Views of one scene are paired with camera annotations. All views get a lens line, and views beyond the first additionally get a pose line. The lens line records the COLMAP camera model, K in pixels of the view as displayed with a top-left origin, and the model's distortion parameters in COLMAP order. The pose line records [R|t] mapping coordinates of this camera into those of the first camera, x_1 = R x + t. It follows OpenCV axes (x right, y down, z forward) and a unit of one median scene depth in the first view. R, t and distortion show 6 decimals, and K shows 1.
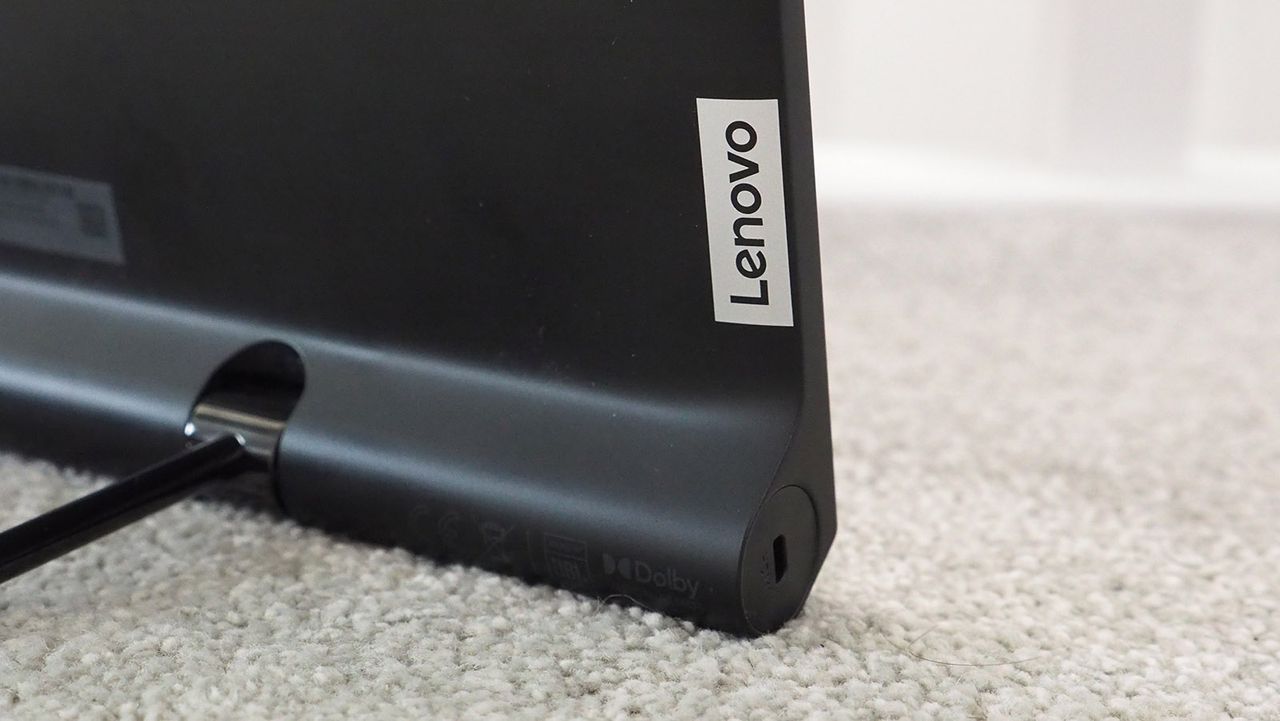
lens RADIAL K [[2529.3, 0, 641.6], [0, 2529.3, 362.2], [0, 0, 1]] dist [0.022076, 0.000000]
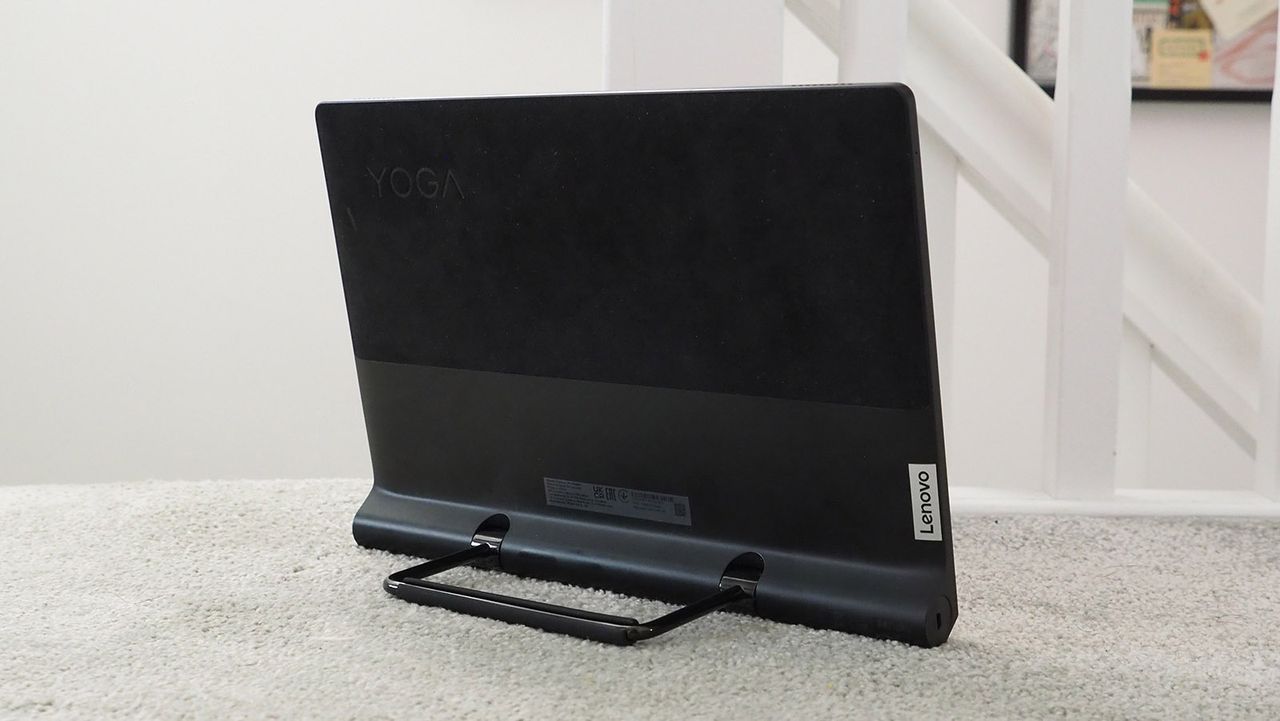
lens RADIAL K [[1850.1, 0, 635.2], [0, 1850.1, 363.5], [0, 0, 1]] dist [-0.038529, 0.000000]
pose [[0.996343, -0.010363, -0.084811, -0.106072], [-0.003207, 0.987381, -0.158330, 0.117821], [0.085381, 0.158023, 0.983737, -1.123041]]
